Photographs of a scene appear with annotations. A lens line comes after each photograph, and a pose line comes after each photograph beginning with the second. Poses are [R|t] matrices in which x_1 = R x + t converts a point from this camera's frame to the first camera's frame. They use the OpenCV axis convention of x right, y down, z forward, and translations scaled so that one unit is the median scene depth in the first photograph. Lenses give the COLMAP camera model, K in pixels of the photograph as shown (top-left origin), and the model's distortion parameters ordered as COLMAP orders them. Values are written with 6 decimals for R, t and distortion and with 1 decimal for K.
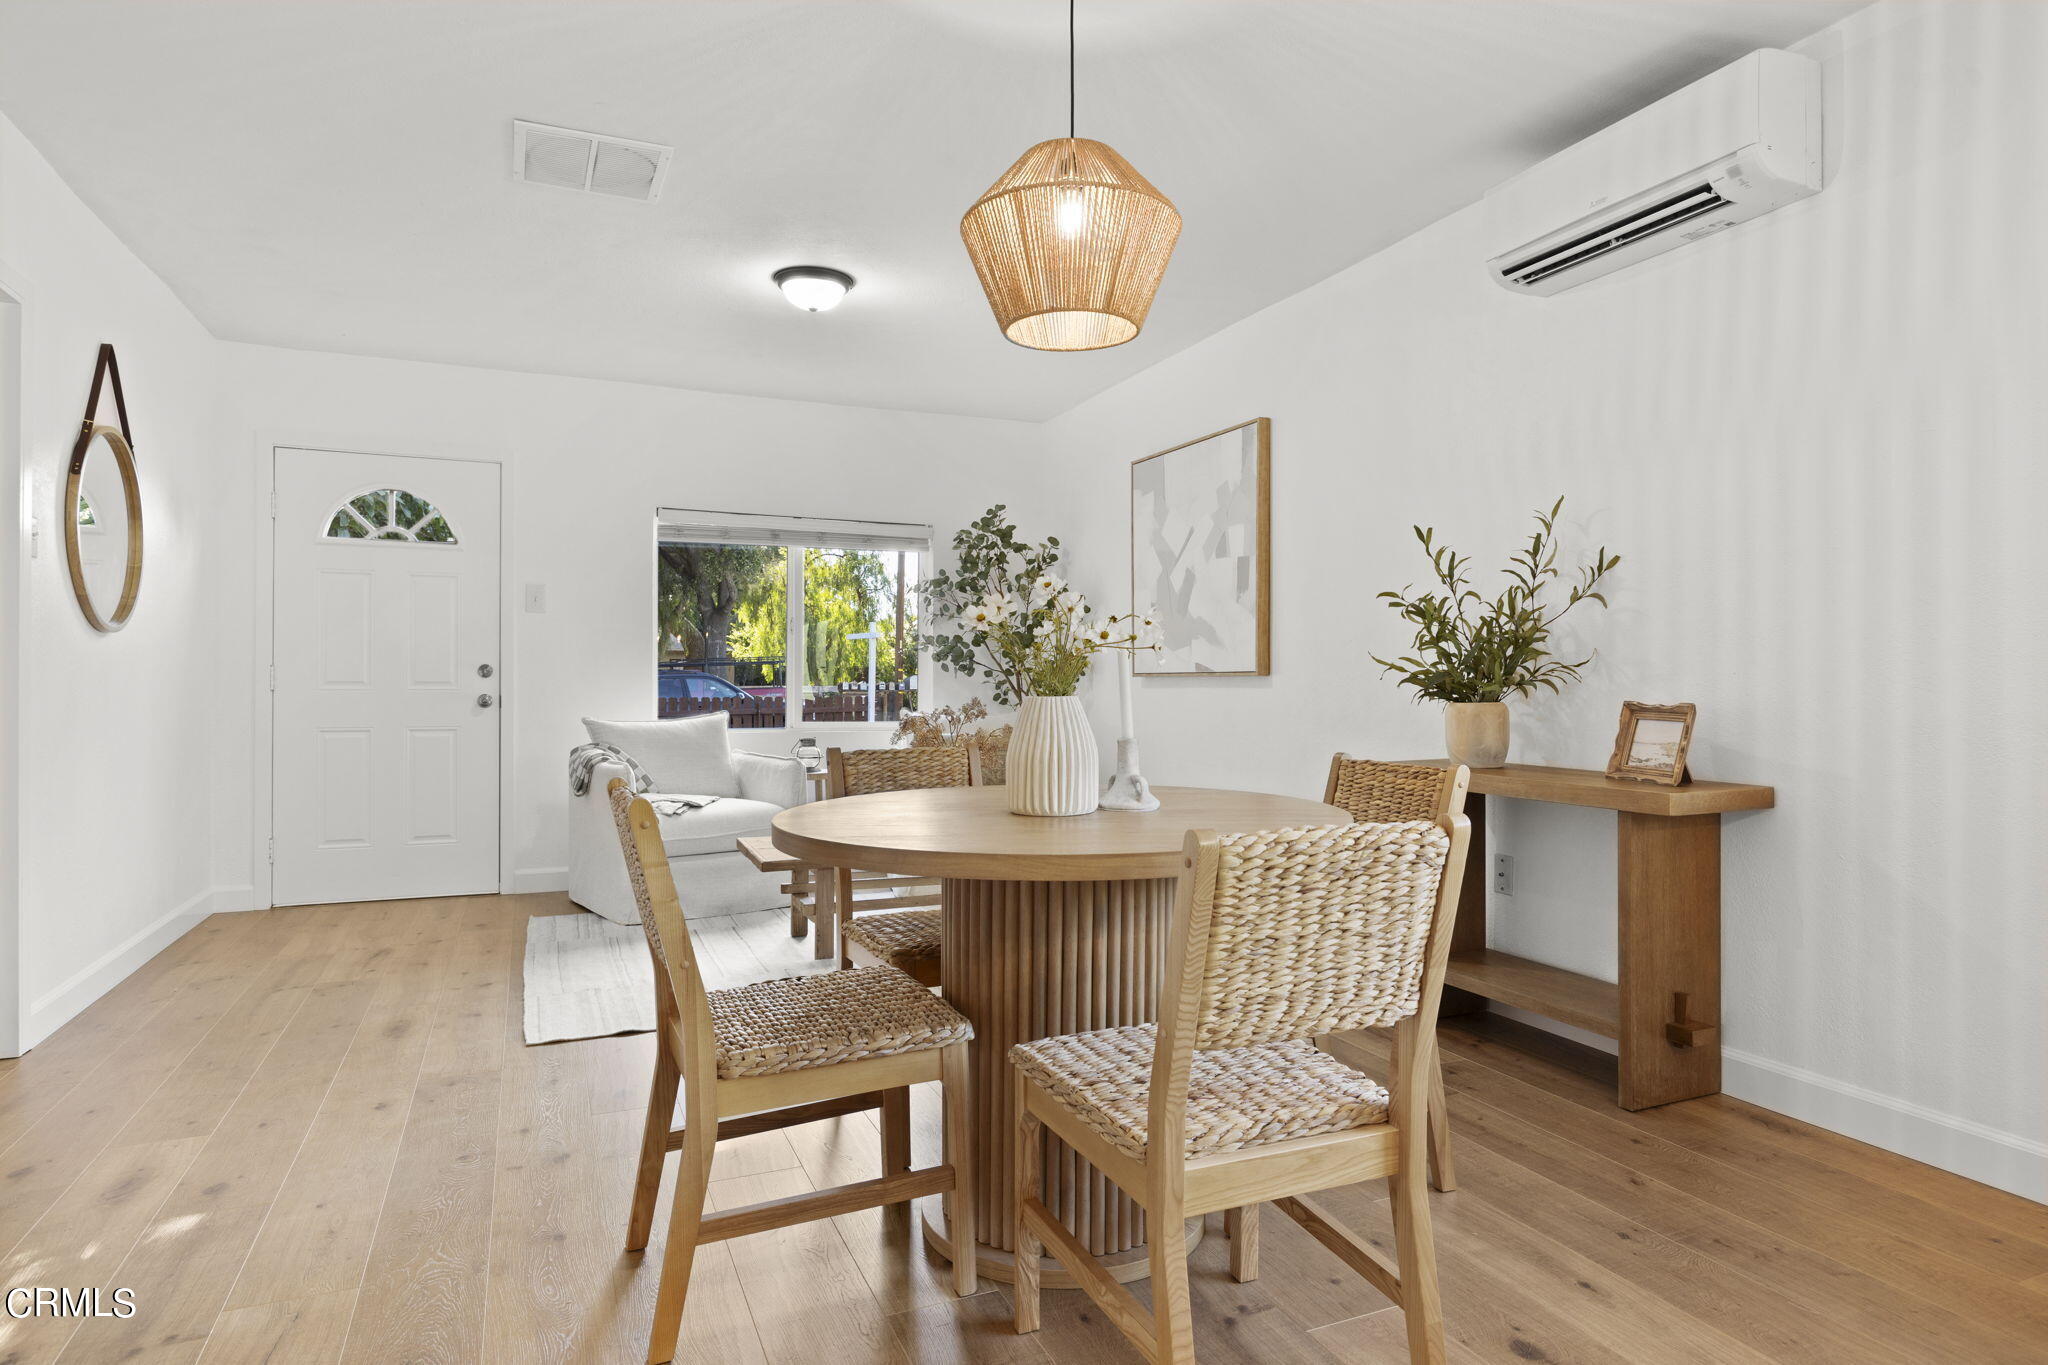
lens RADIAL K [[1062.2, 0, 1021.6], [0, 1062.2, 675.4], [0, 0, 1]] dist [-0.002057, -0.000547]
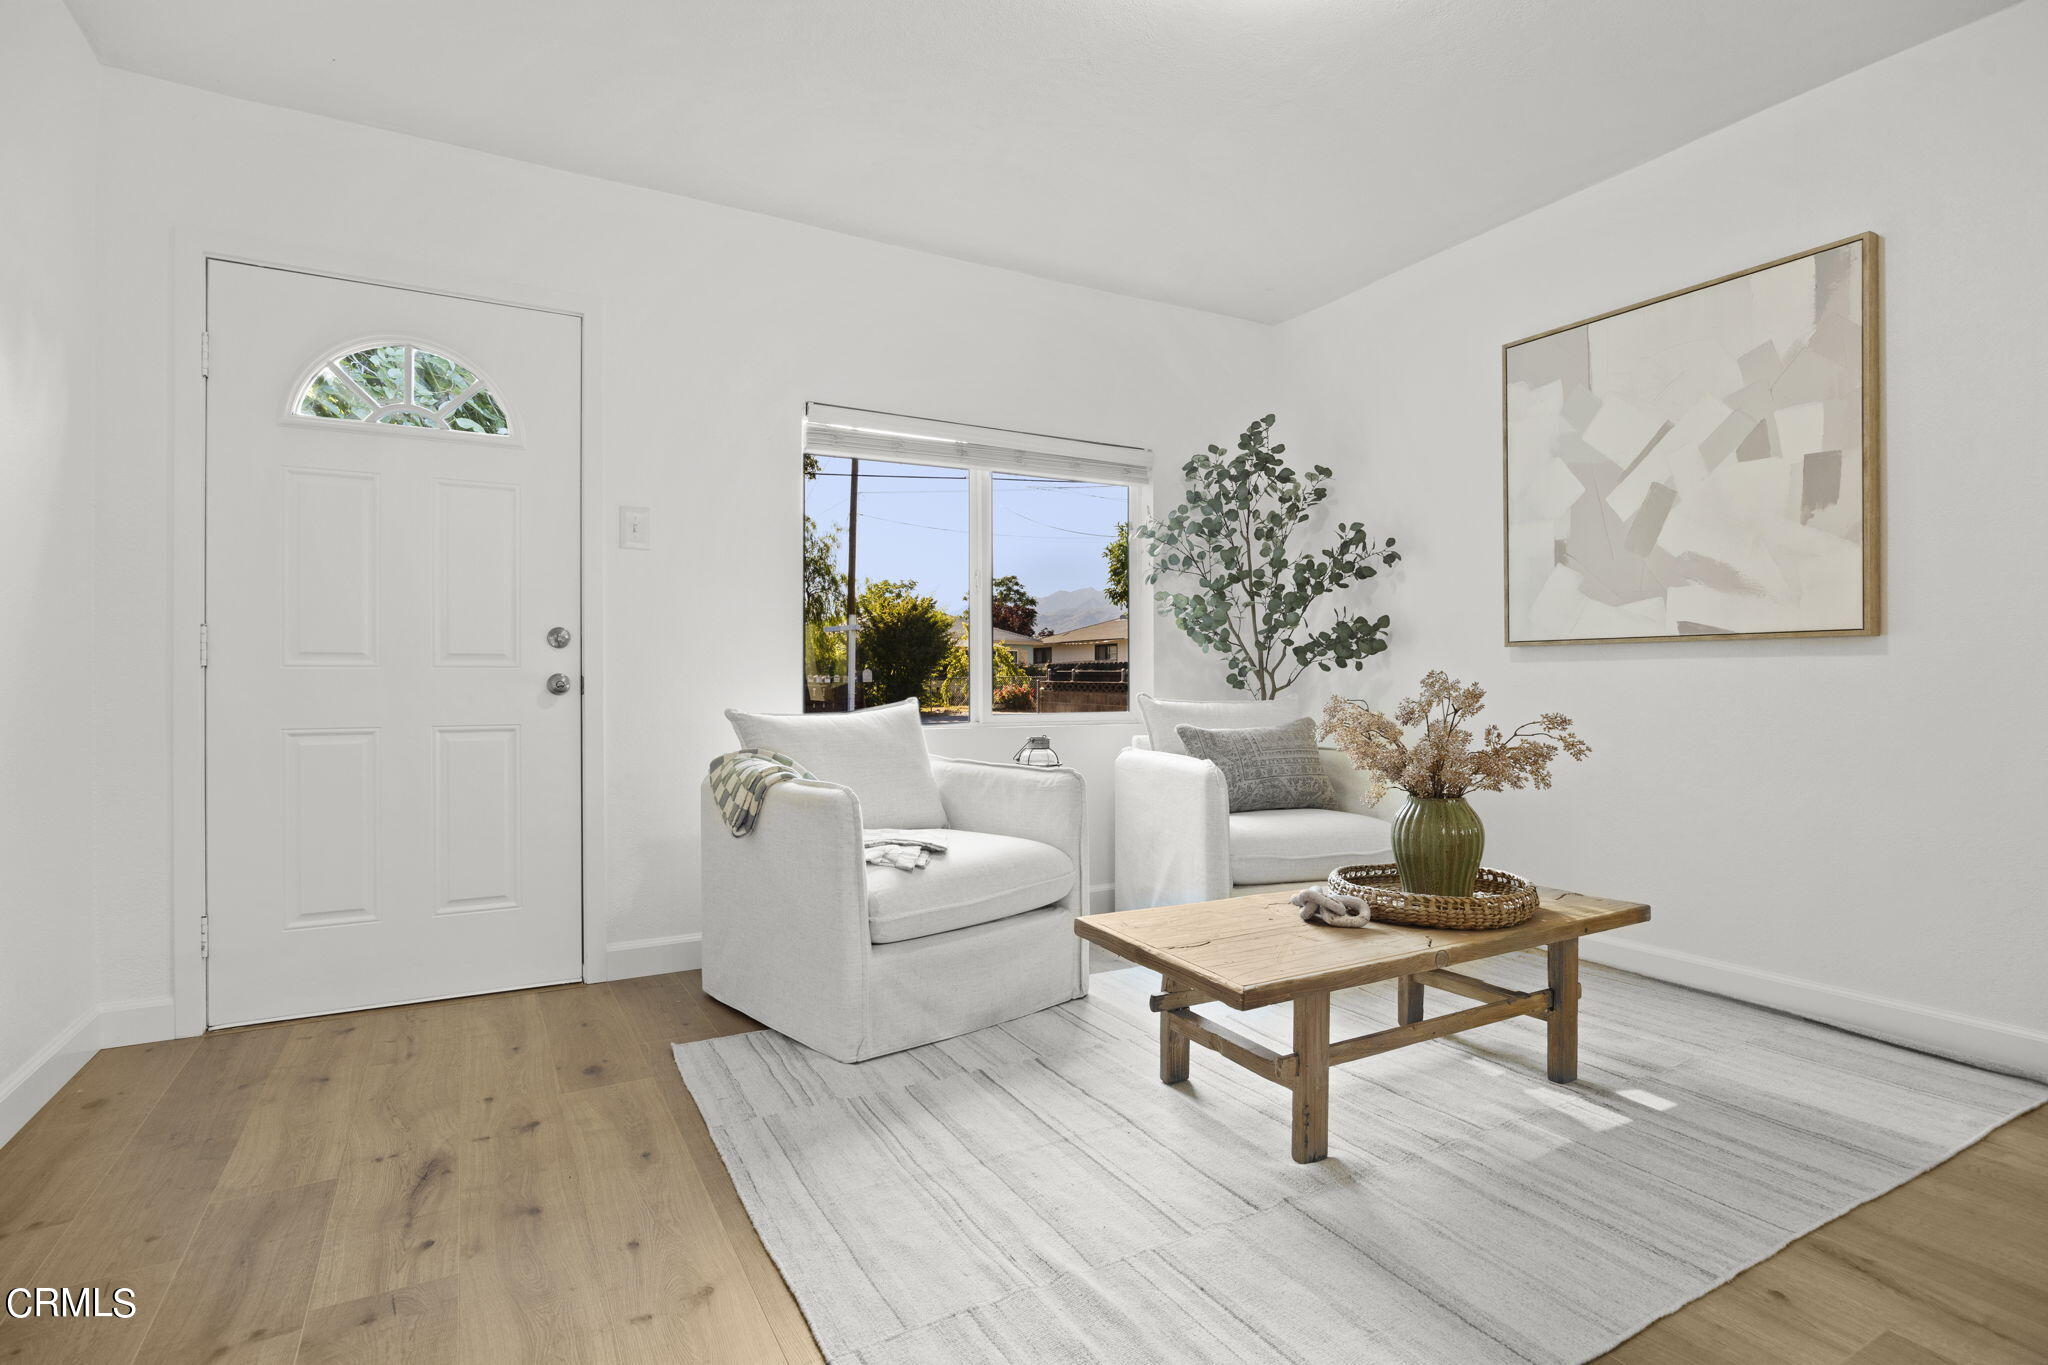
lens RADIAL K [[971.2, 0, 1045.7], [0, 971.2, 671.8], [0, 0, 1]] dist [-0.015560, 0.000081]
pose [[0.995299, -0.003423, 0.096785, -0.270695], [0.003233, 0.999993, 0.002120, 0.016311], [-0.096792, -0.001797, 0.995303, 0.392155]]
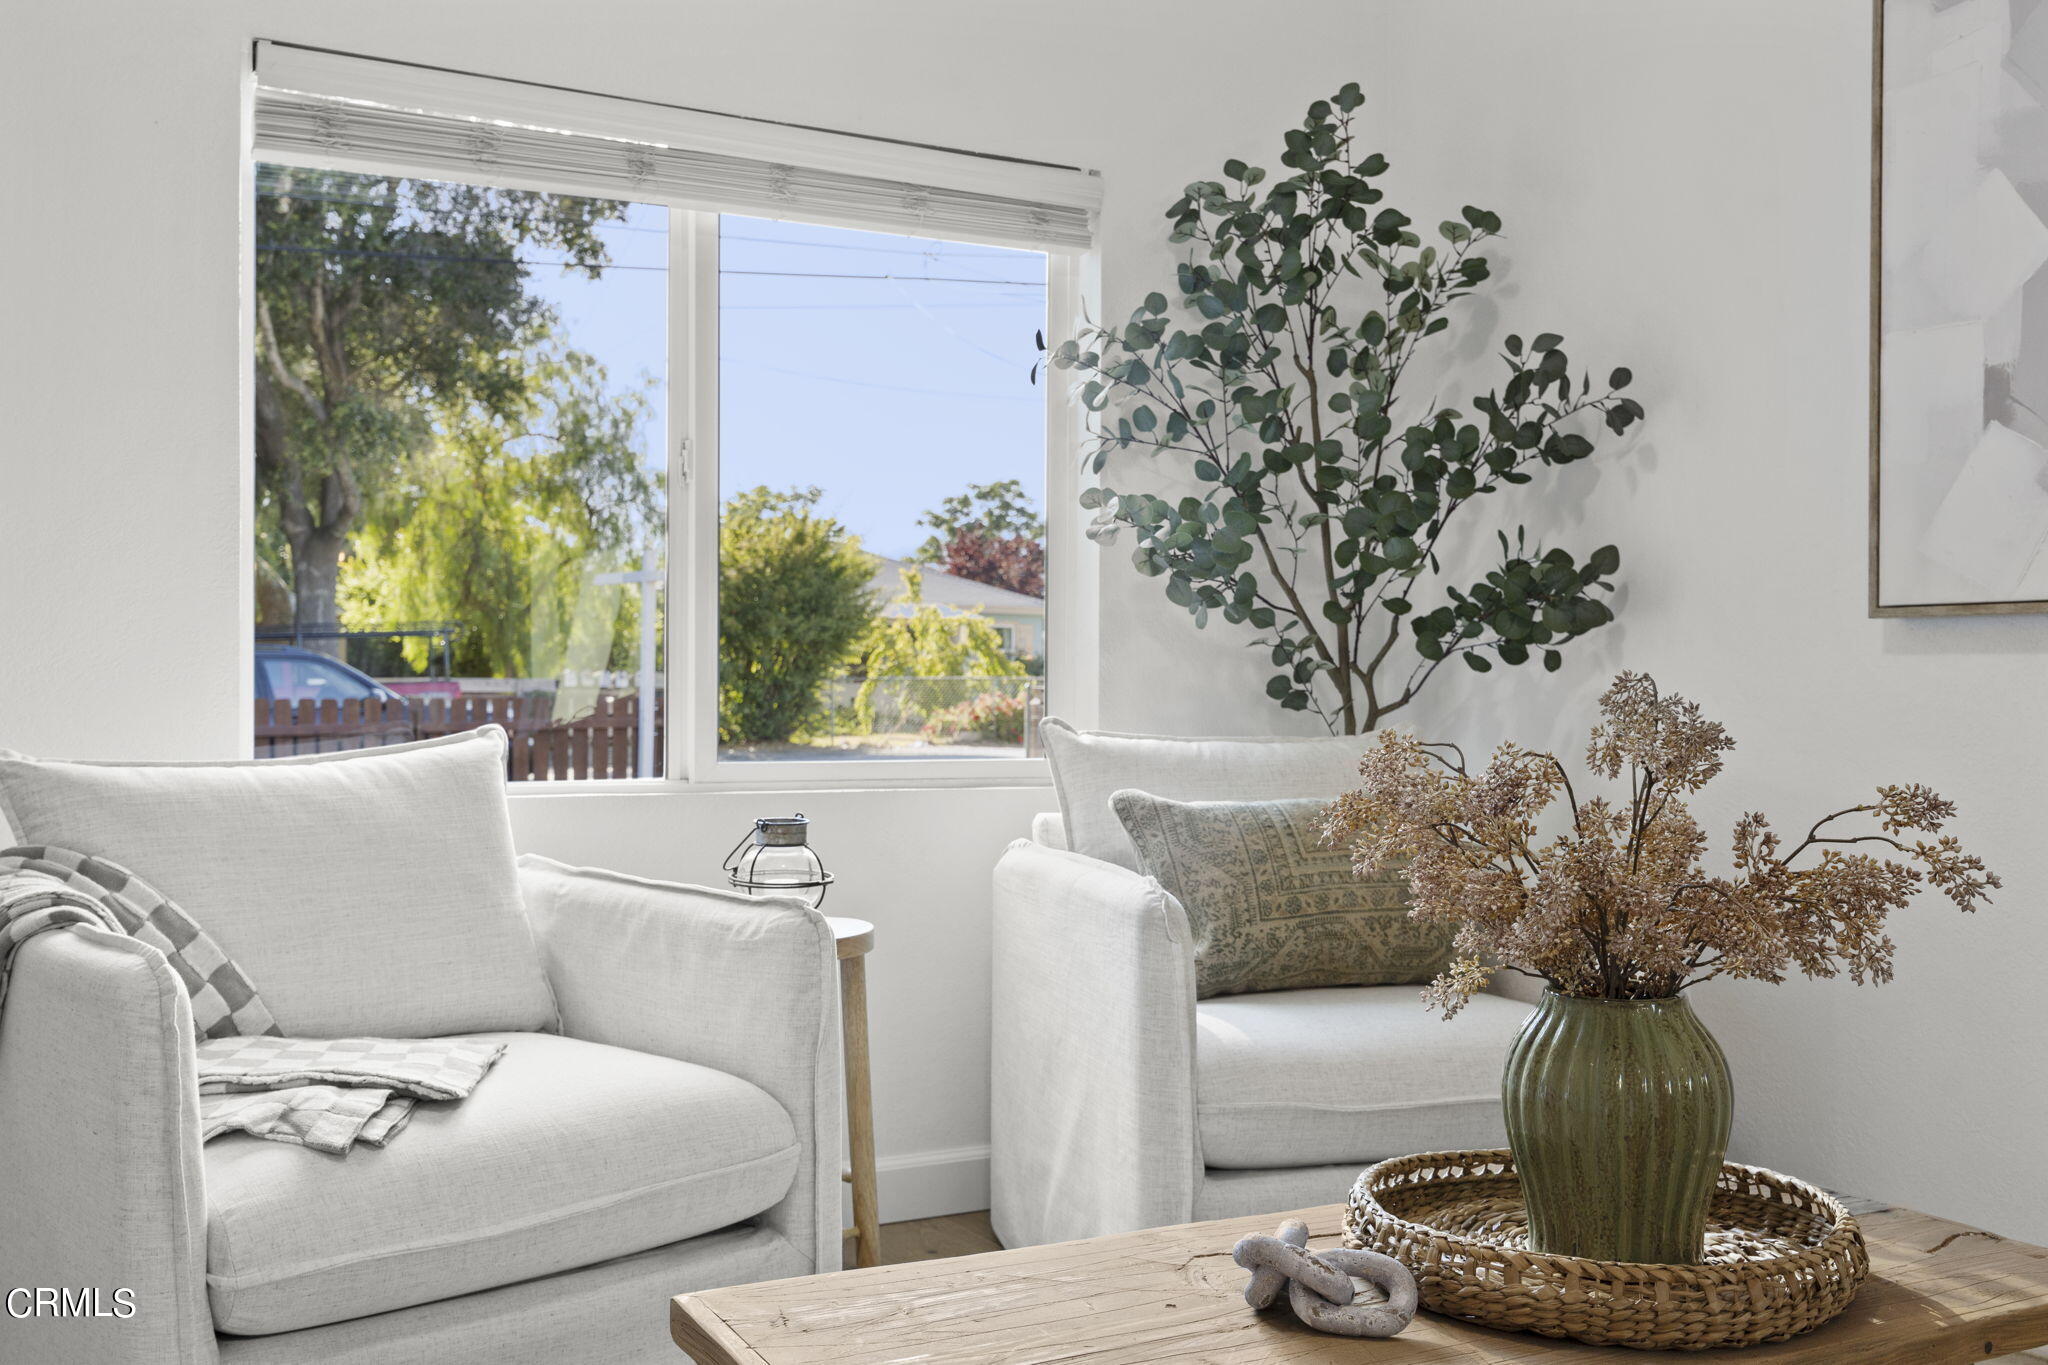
lens RADIAL K [[1917.4, 0, 1046.9], [0, 1917.4, 684.7], [0, 0, 1]] dist [0.018475, -0.016314]
pose [[0.996326, 0.003644, 0.085567, -0.181805], [-0.004599, 0.999929, 0.010972, 0.016115], [-0.085521, -0.011326, 0.996272, 0.479840]]
